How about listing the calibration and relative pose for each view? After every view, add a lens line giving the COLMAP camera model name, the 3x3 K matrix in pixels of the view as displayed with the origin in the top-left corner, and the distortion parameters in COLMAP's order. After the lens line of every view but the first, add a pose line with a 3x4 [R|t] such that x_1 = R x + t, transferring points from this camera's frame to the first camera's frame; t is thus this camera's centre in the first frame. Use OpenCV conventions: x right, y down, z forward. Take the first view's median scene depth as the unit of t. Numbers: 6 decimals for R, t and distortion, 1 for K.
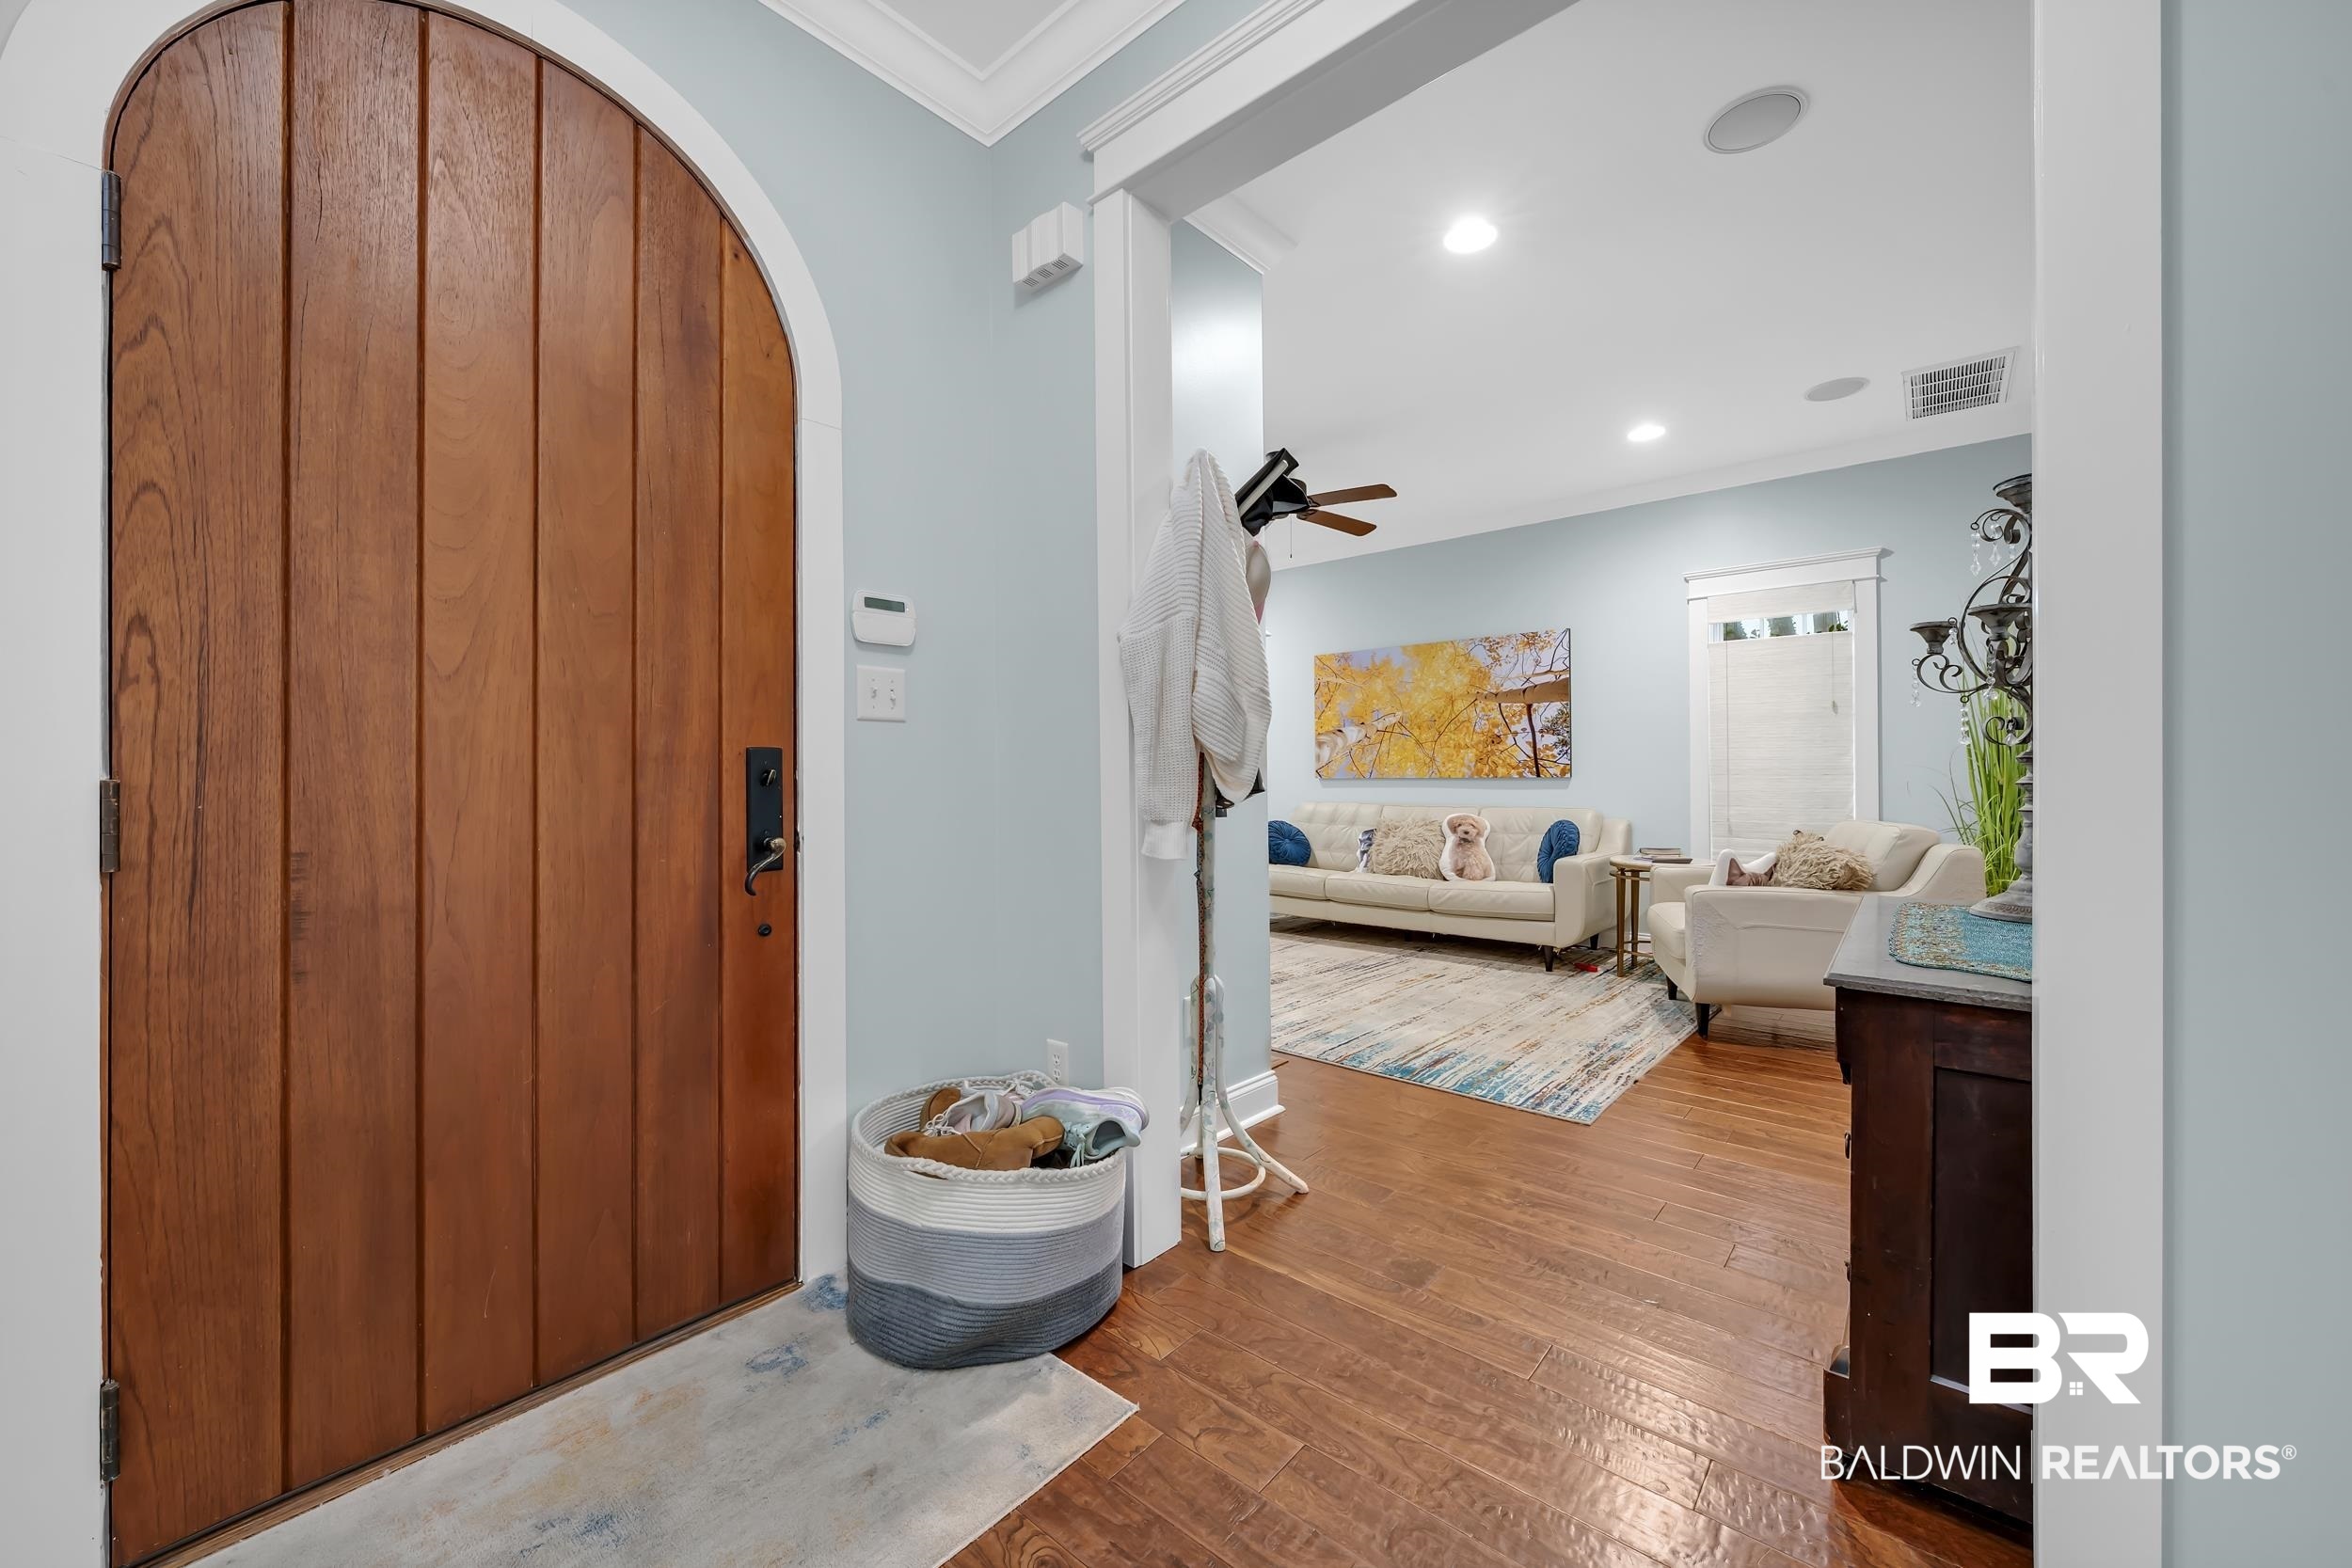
lens RADIAL K [[900.7, 0, 1176.7], [0, 900.7, 776.6], [0, 0, 1]] dist [-0.000203, -0.000050]
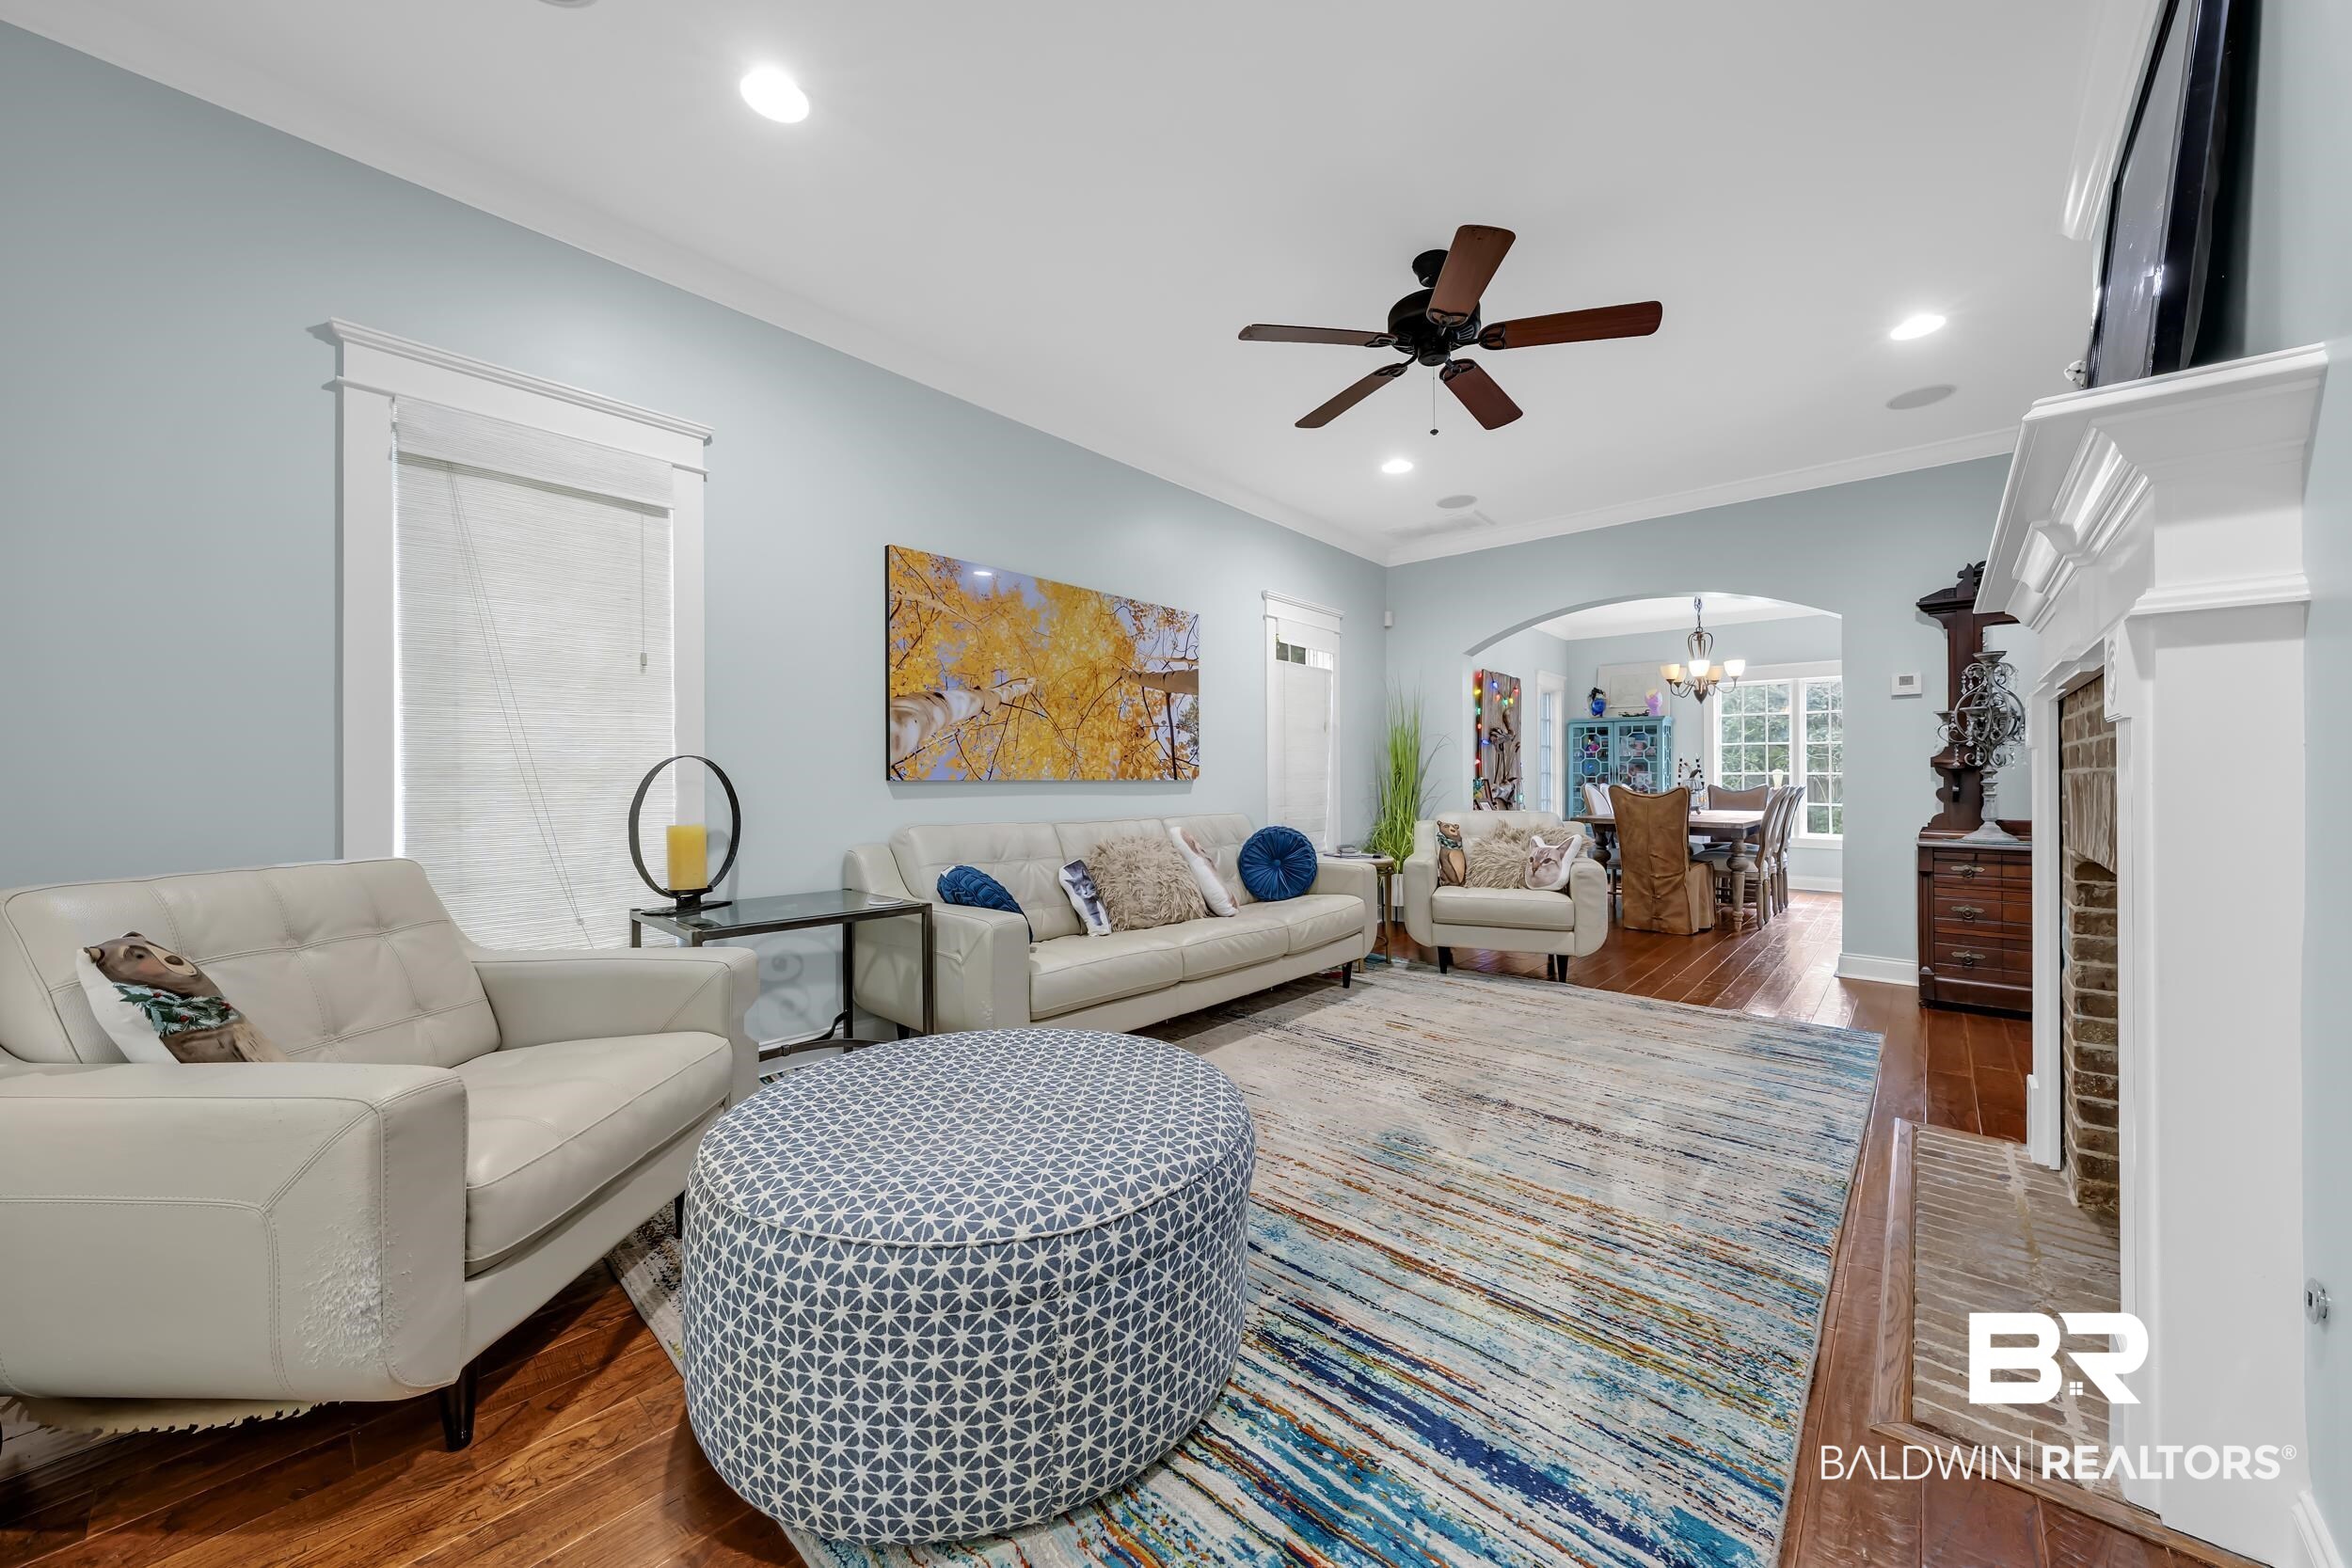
lens RADIAL K [[838.4, 0, 1193.4], [0, 838.4, 779.1], [0, 0, 1]] dist [-0.000612, -0.000068]
pose [[-0.002732, 0.004056, 0.999988, -0.626841], [-0.001909, 0.999990, -0.004062, 0.004958], [-0.999994, -0.001920, -0.002725, 1.568537]]
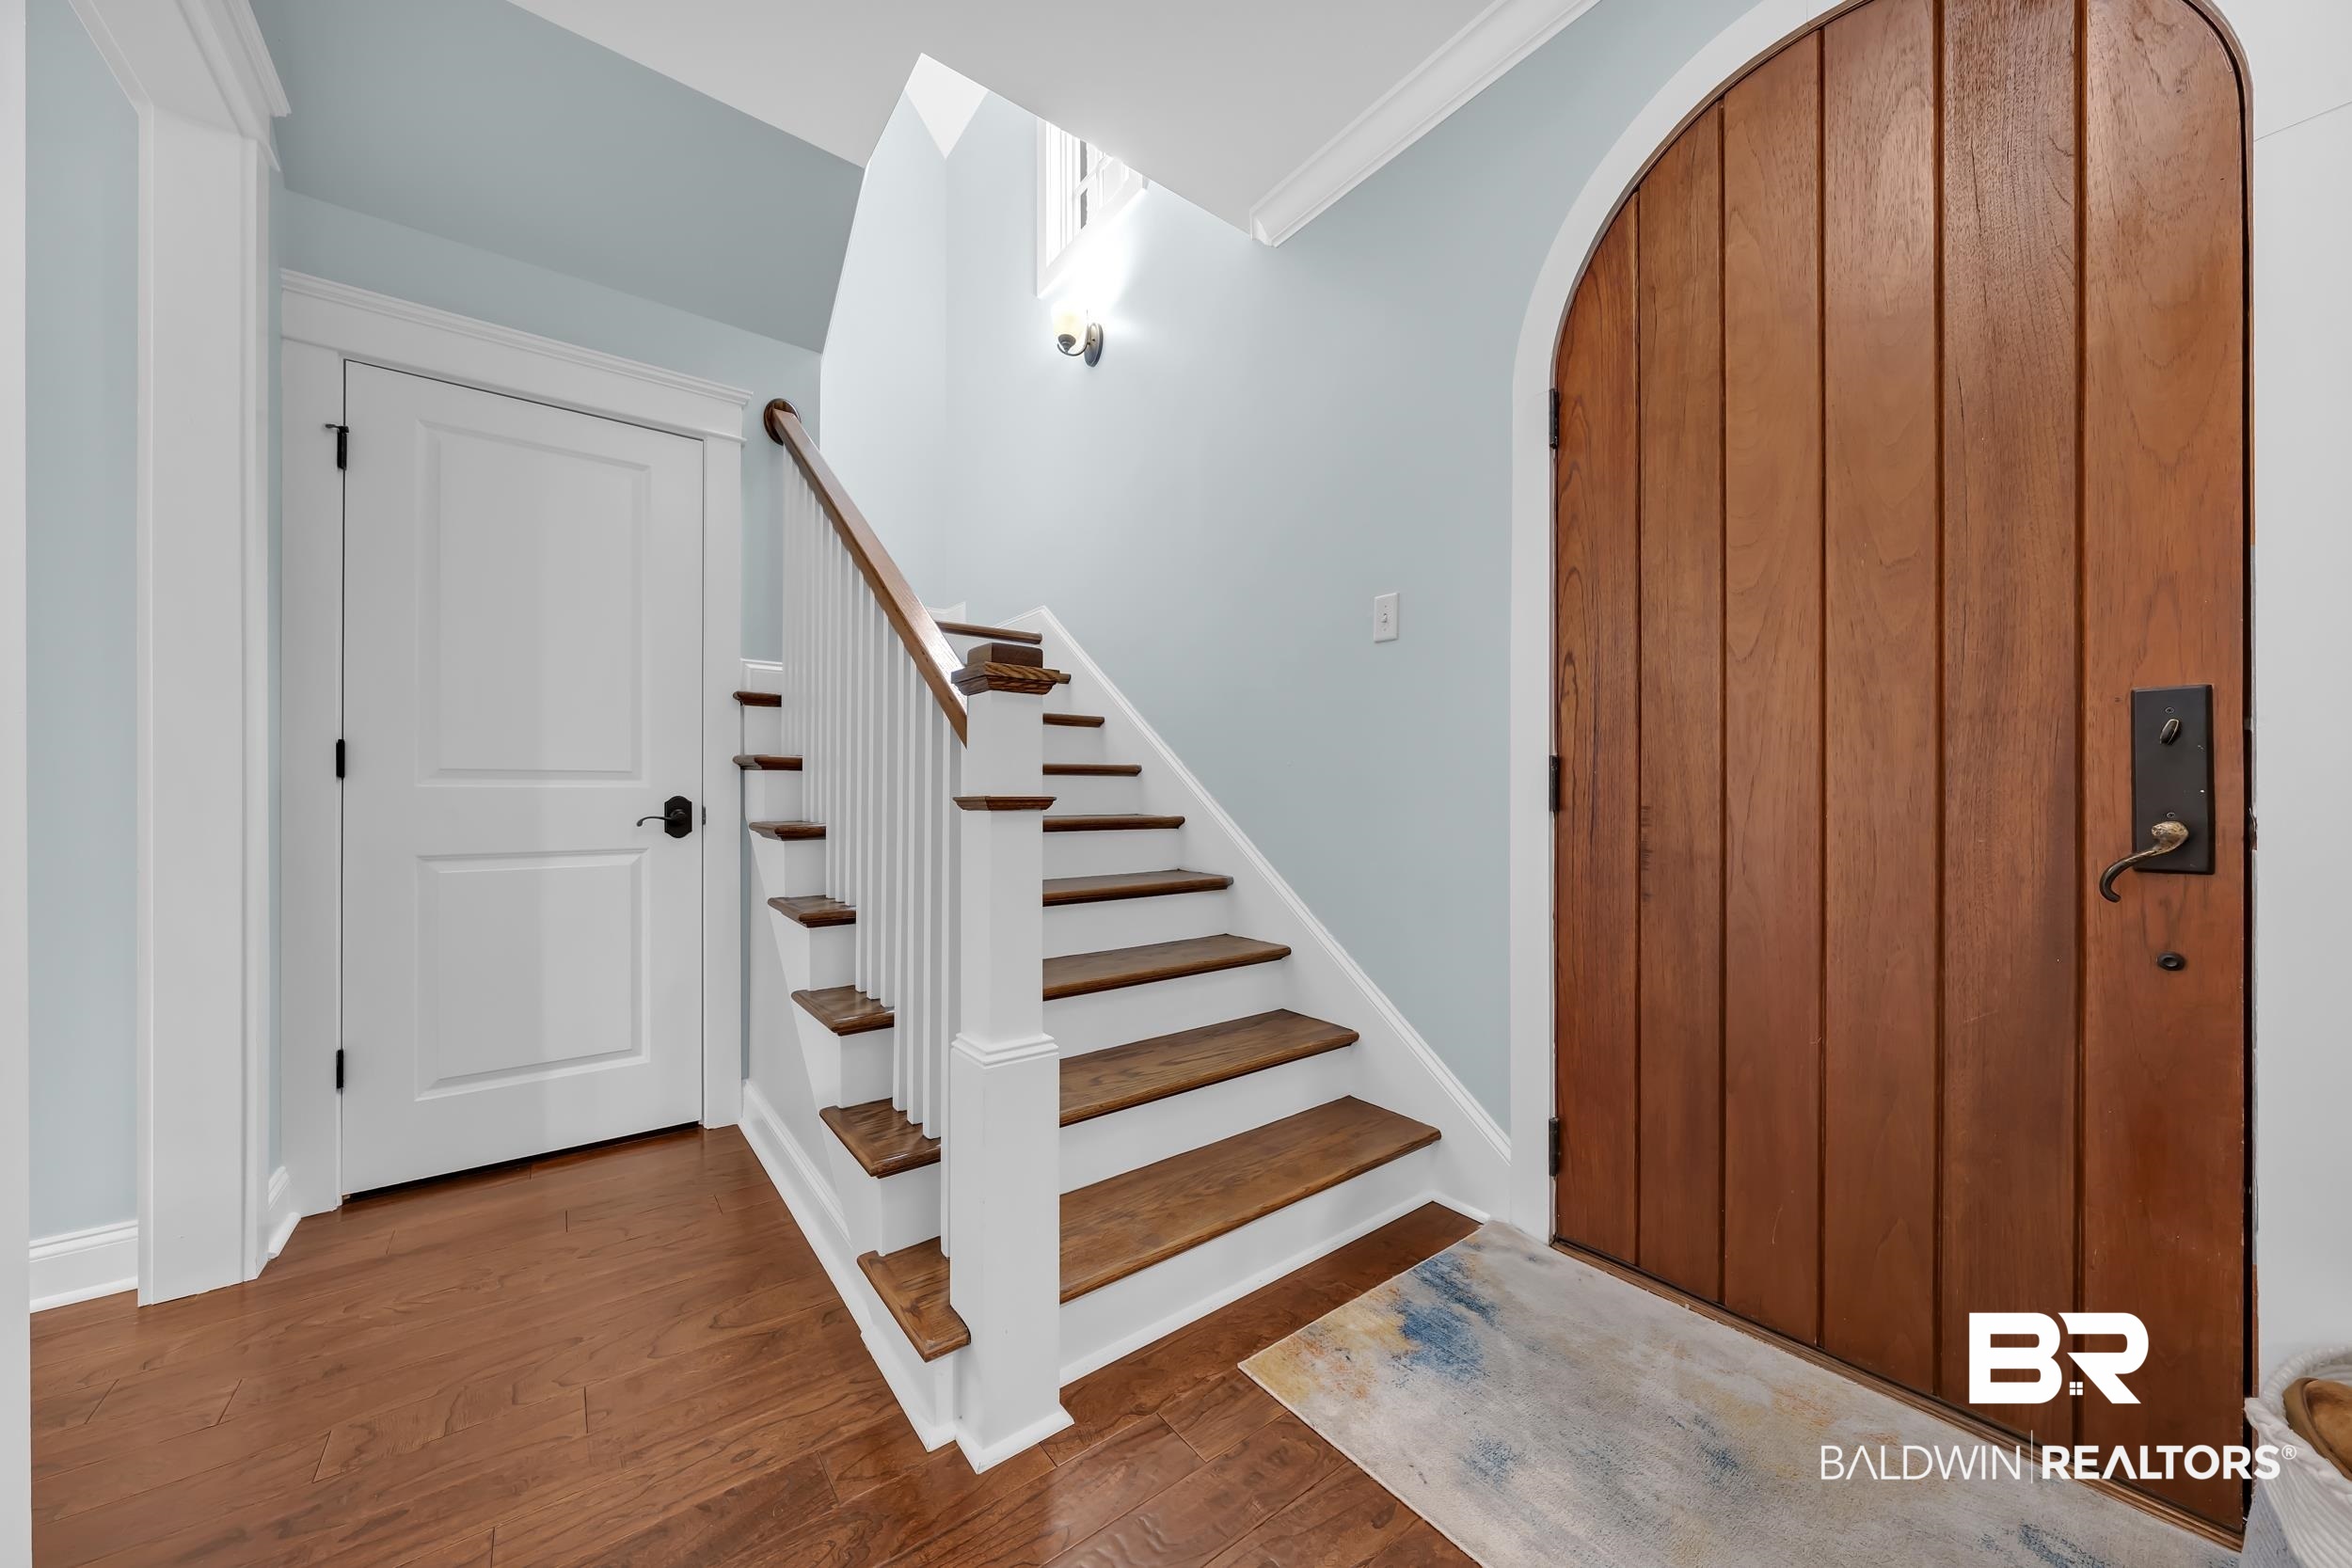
lens RADIAL K [[843.5, 0, 1211.0], [0, 843.5, 796.5], [0, 0, 1]] dist [-0.001754, -0.000218]
pose [[-0.193758, 0.004470, -0.981039, 0.149053], [0.002102, 0.999989, 0.004142, 0.023053], [0.981047, -0.001260, -0.193765, 0.219982]]
